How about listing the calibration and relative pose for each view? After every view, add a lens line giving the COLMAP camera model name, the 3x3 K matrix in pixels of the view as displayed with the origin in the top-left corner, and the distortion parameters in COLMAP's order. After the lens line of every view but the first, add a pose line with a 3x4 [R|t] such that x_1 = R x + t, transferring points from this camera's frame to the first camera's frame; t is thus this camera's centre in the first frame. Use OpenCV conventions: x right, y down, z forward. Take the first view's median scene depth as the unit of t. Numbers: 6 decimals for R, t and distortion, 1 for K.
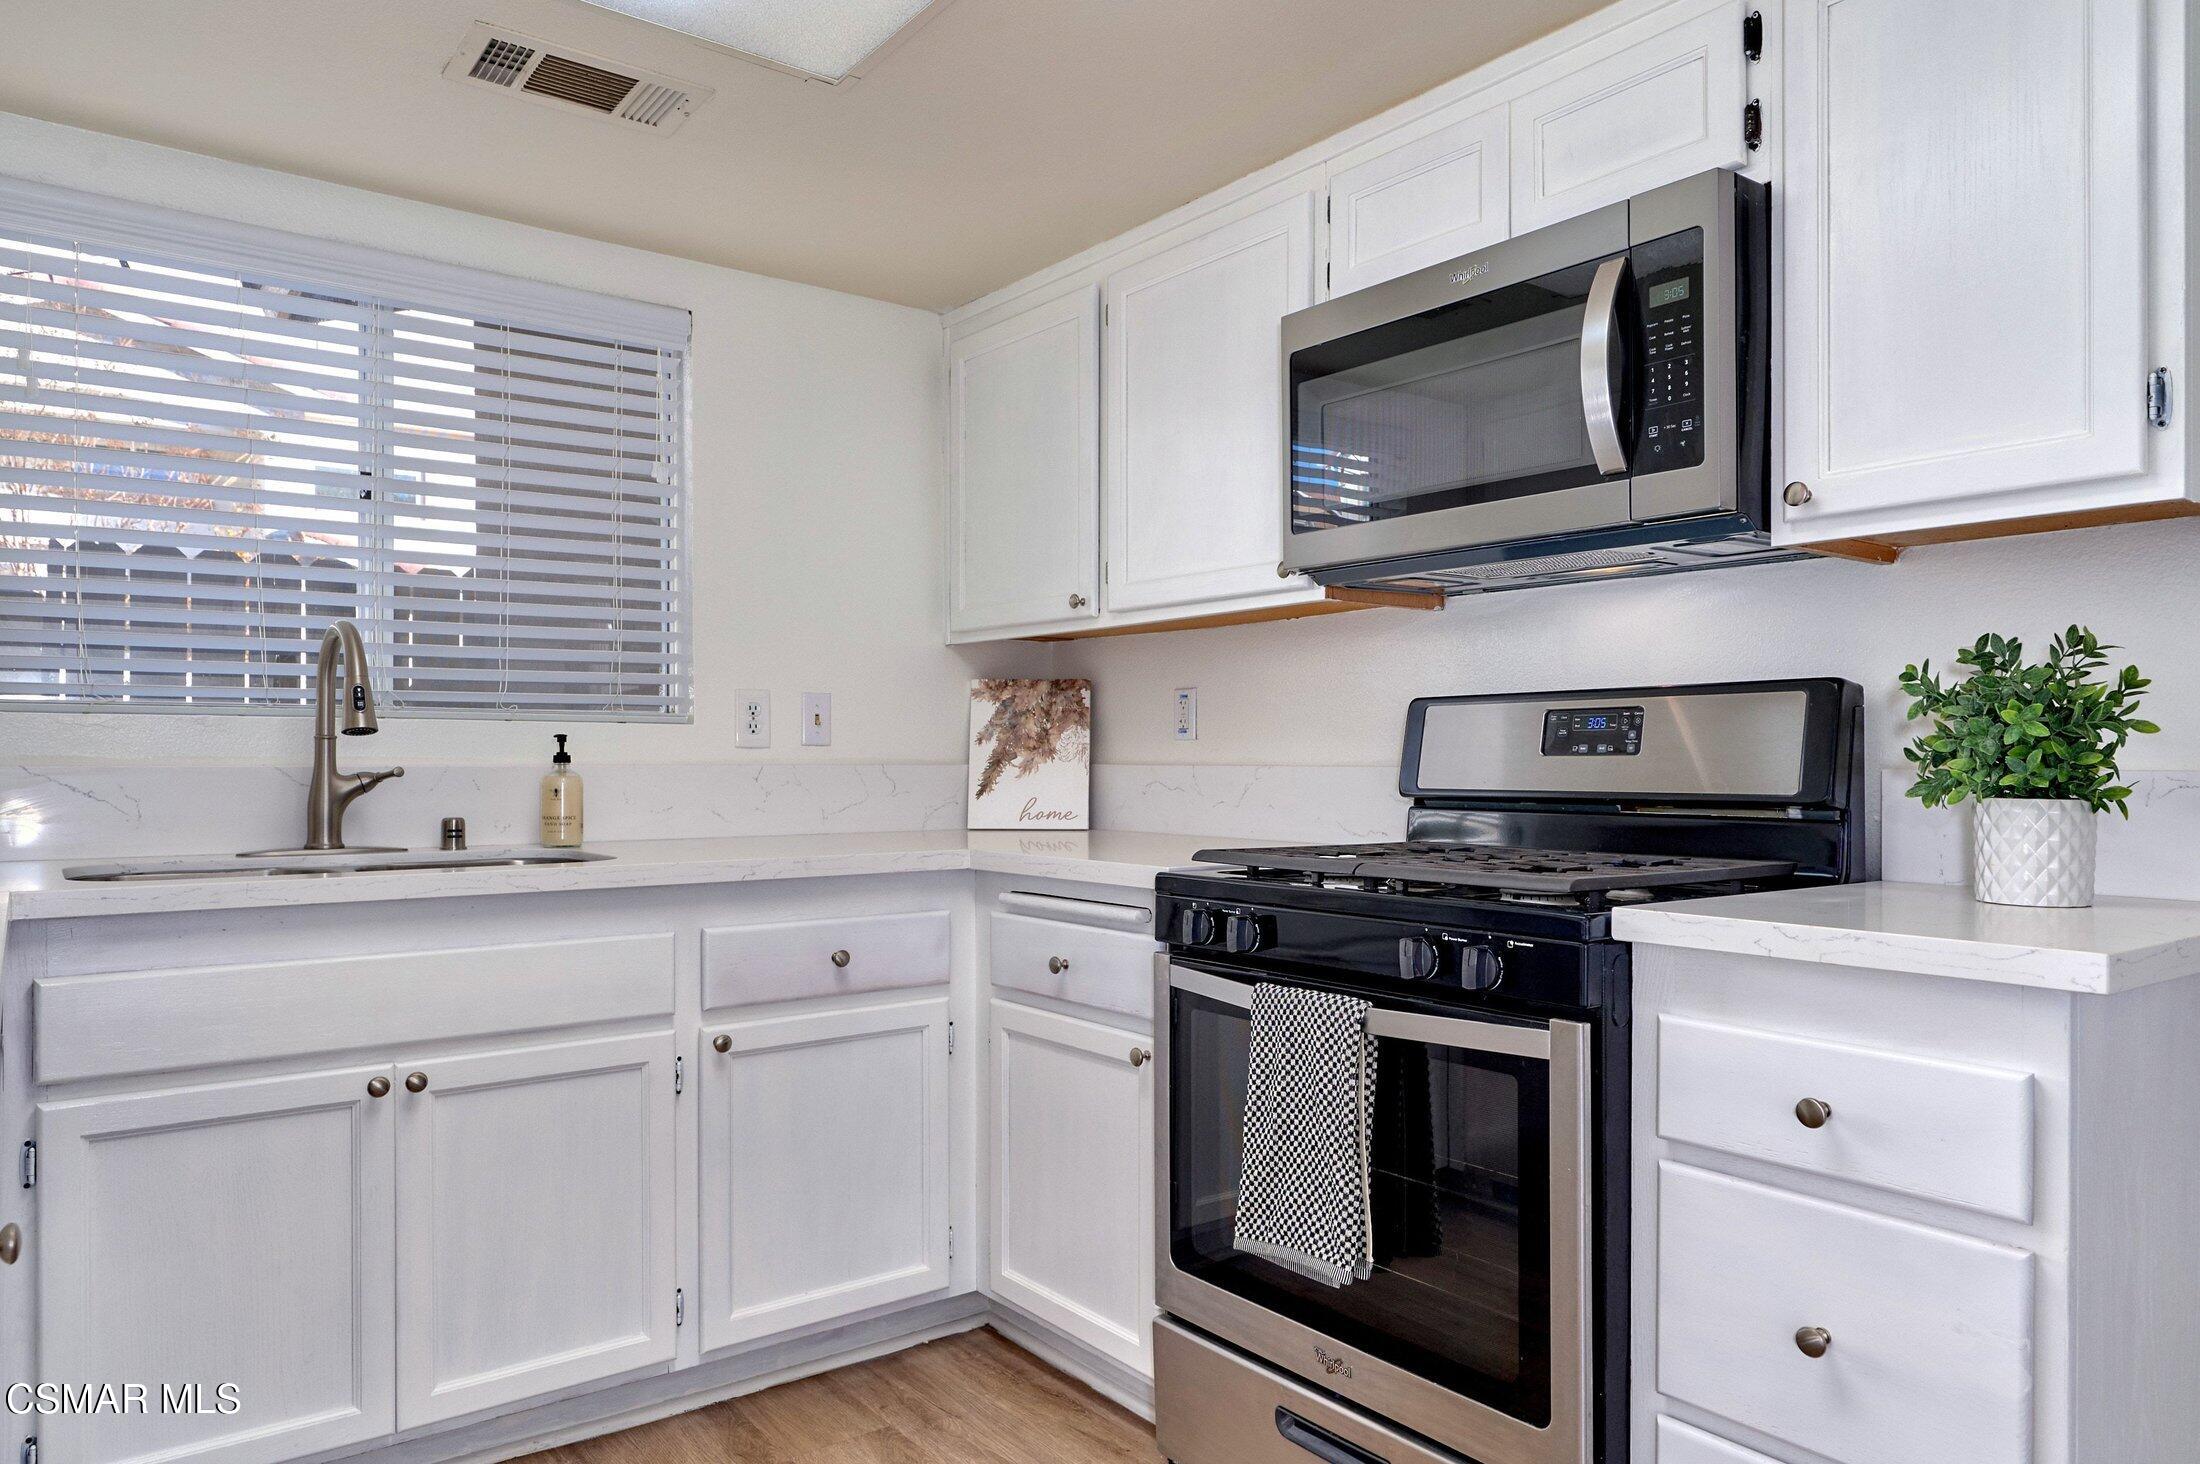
lens RADIAL K [[1444.9, 0, 1102.6], [0, 1444.9, 758.8], [0, 0, 1]] dist [0.003987, 0.001372]
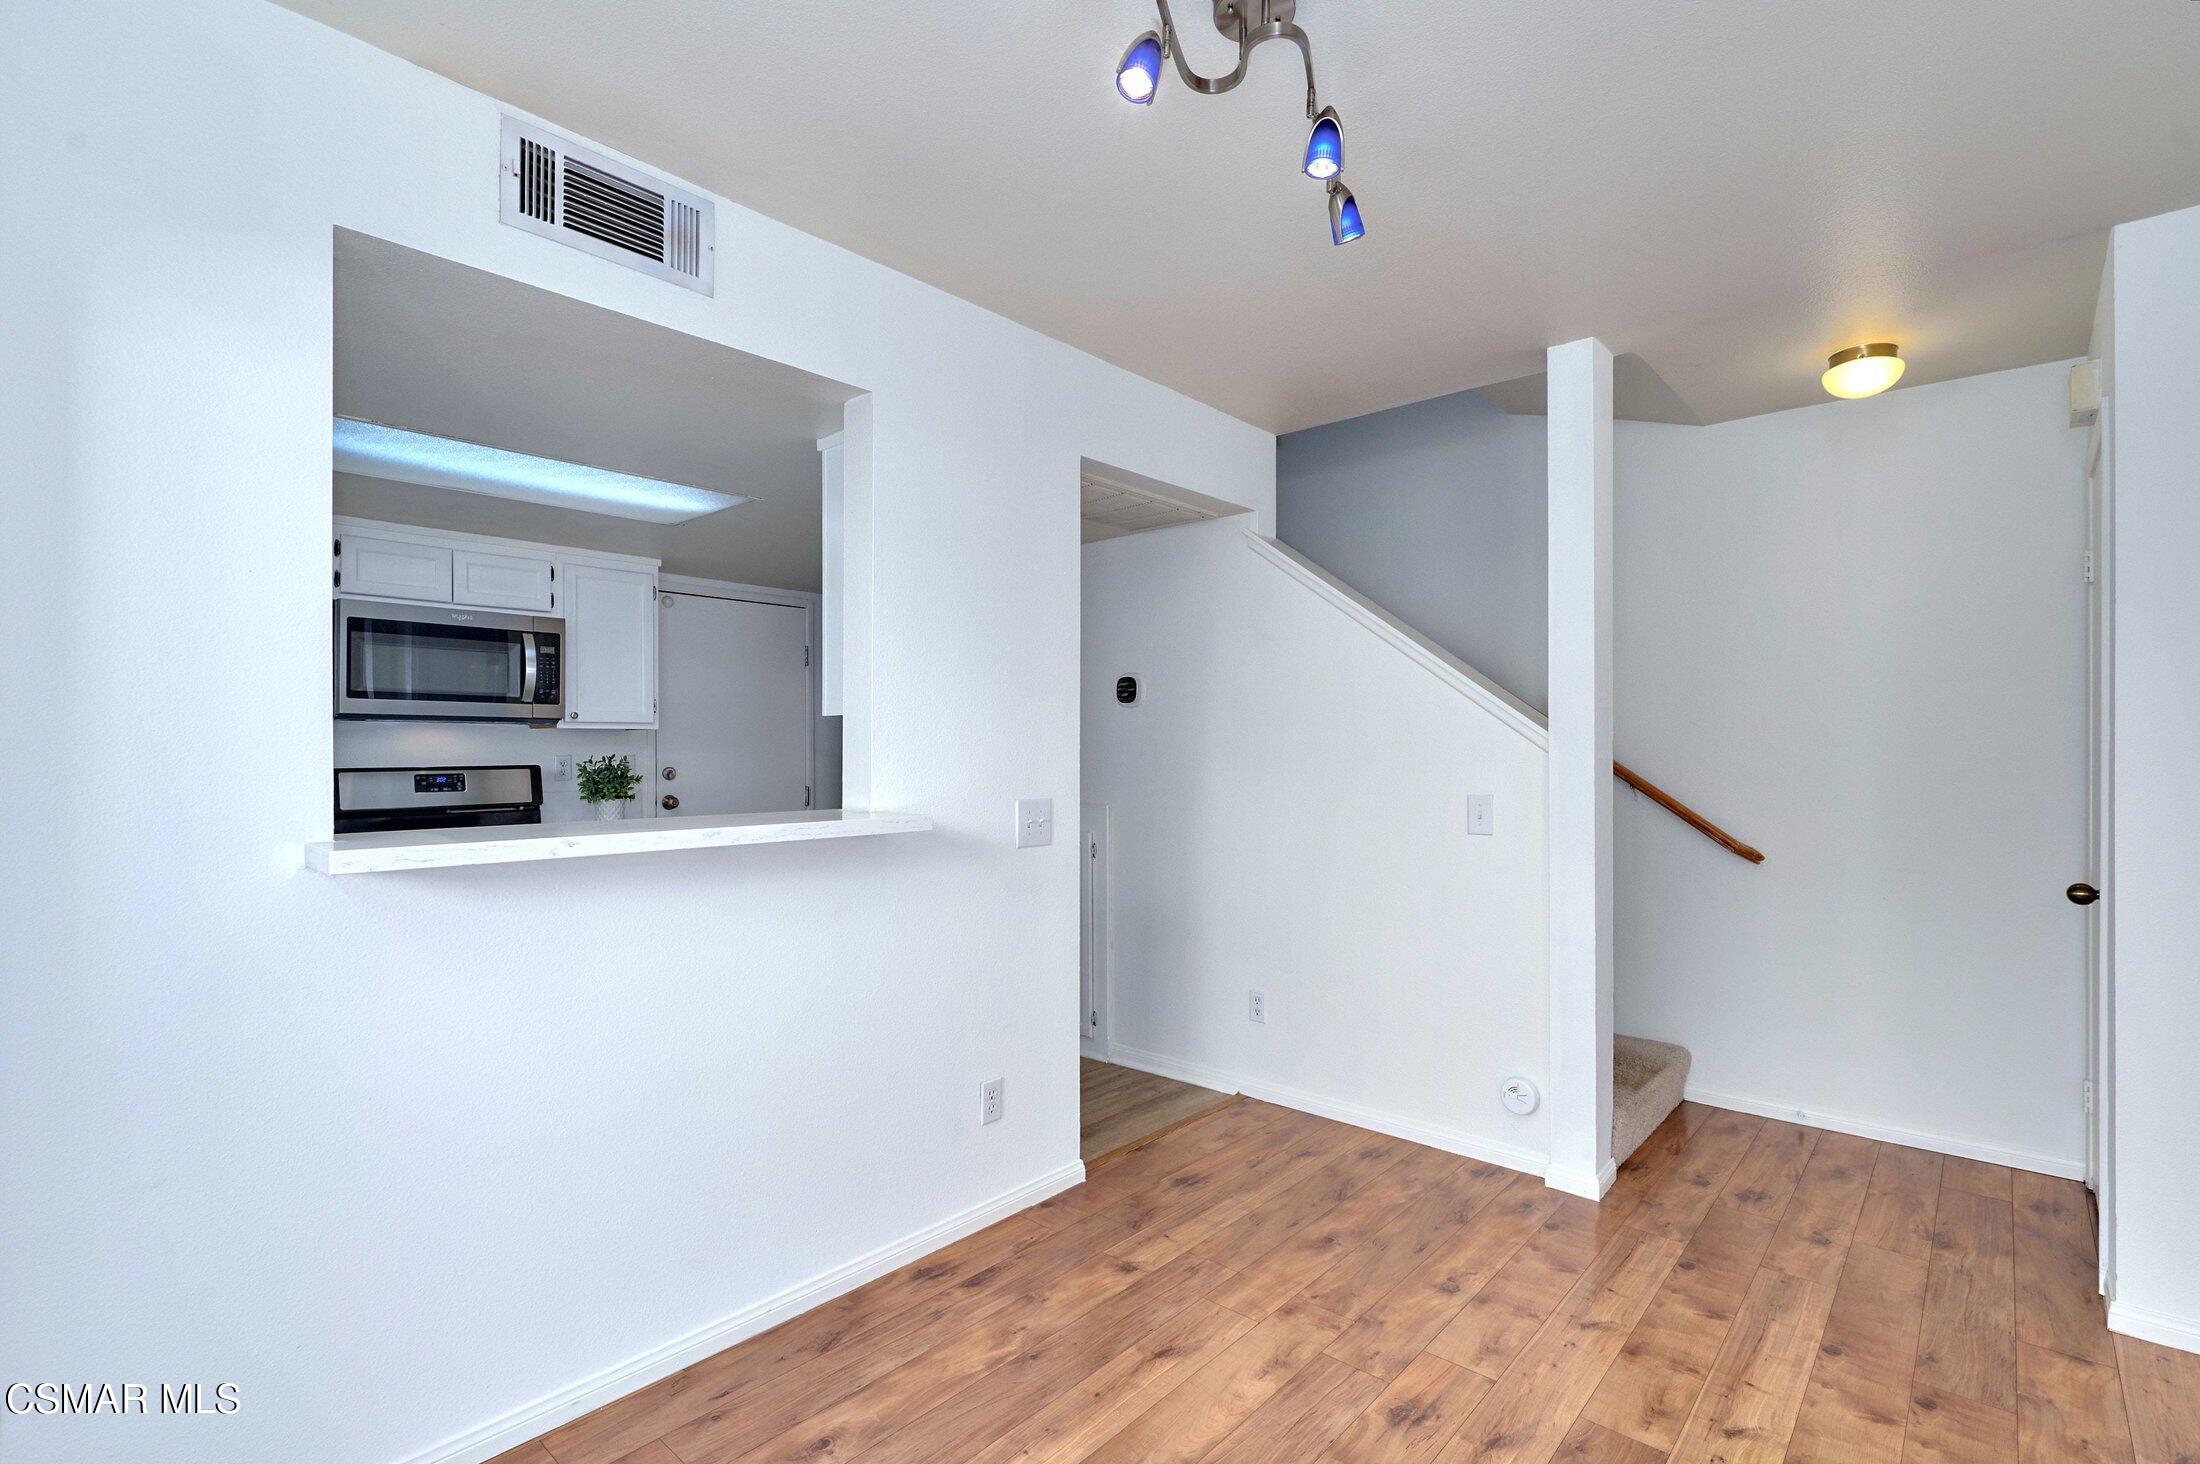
lens RADIAL K [[1008.6, 0, 1108.0], [0, 1008.6, 754.4], [0, 0, 1]] dist [0.002615, 0.000847]
pose [[-0.198301, -0.005579, 0.980125, -1.595618], [0.003638, 0.999973, 0.006428, -0.072790], [-0.980134, 0.004840, -0.198275, 0.155695]]
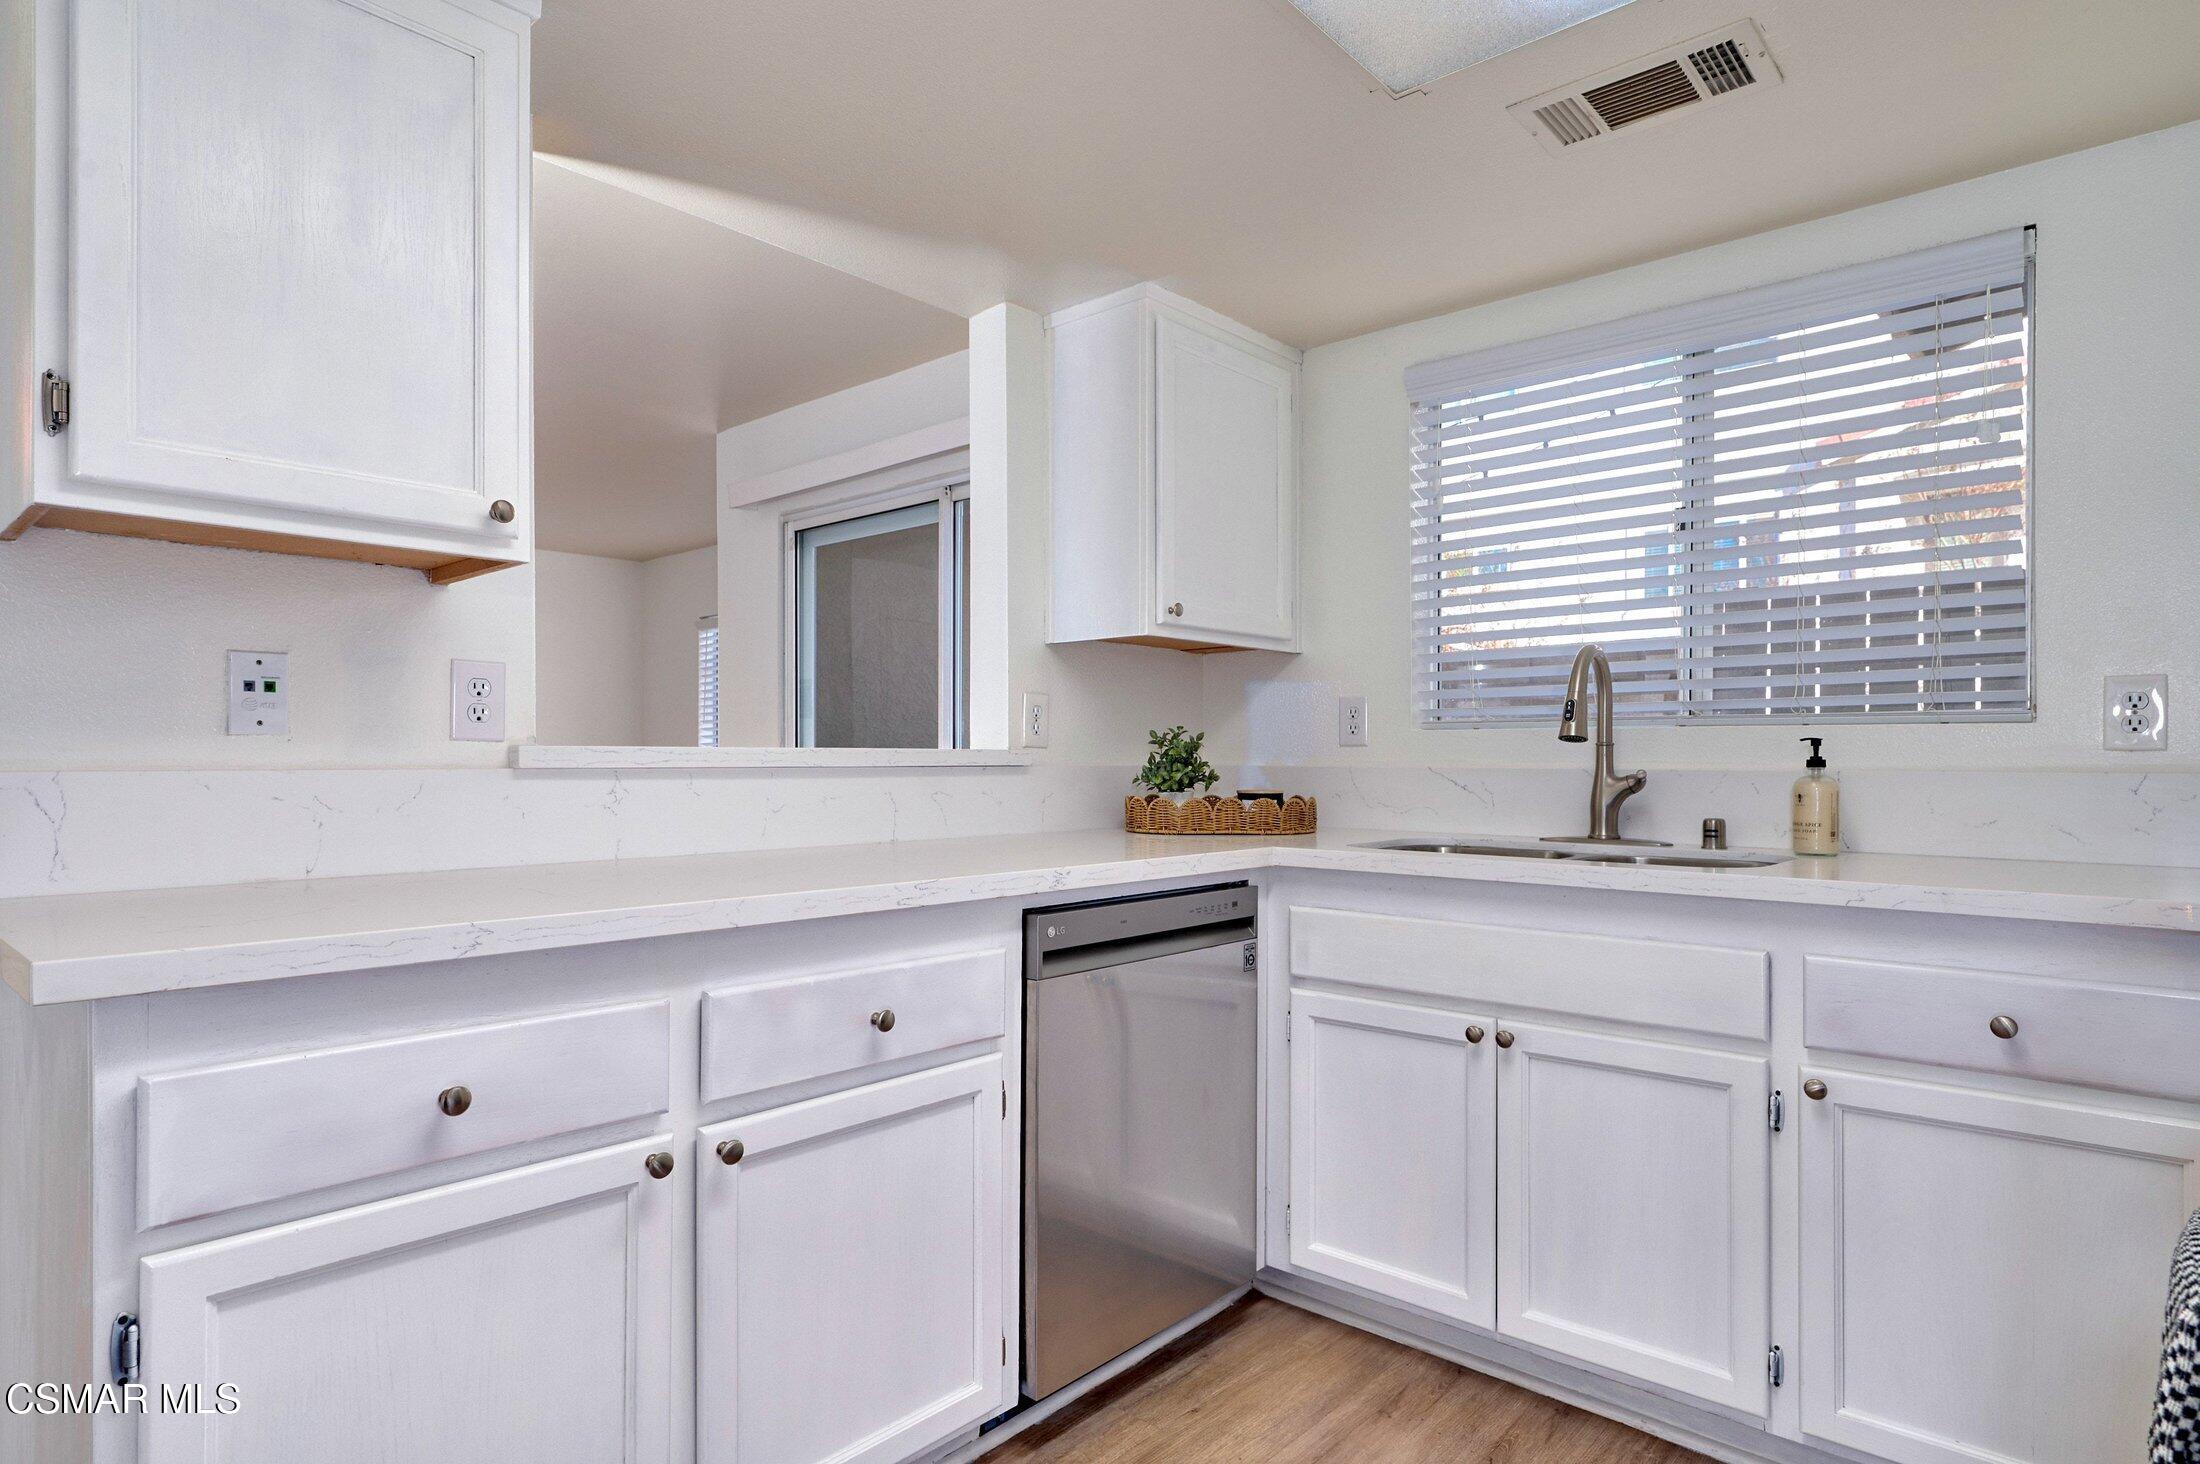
lens RADIAL K [[1196.7, 0, 1095.7], [0, 1196.7, 759.1], [0, 0, 1]] dist [0.000091, -0.000293]
pose [[0.193650, 0.001624, -0.981069, 0.362740], [-0.002440, 0.999996, 0.001173, -0.002609], [0.981068, 0.002167, 0.193653, 0.433895]]
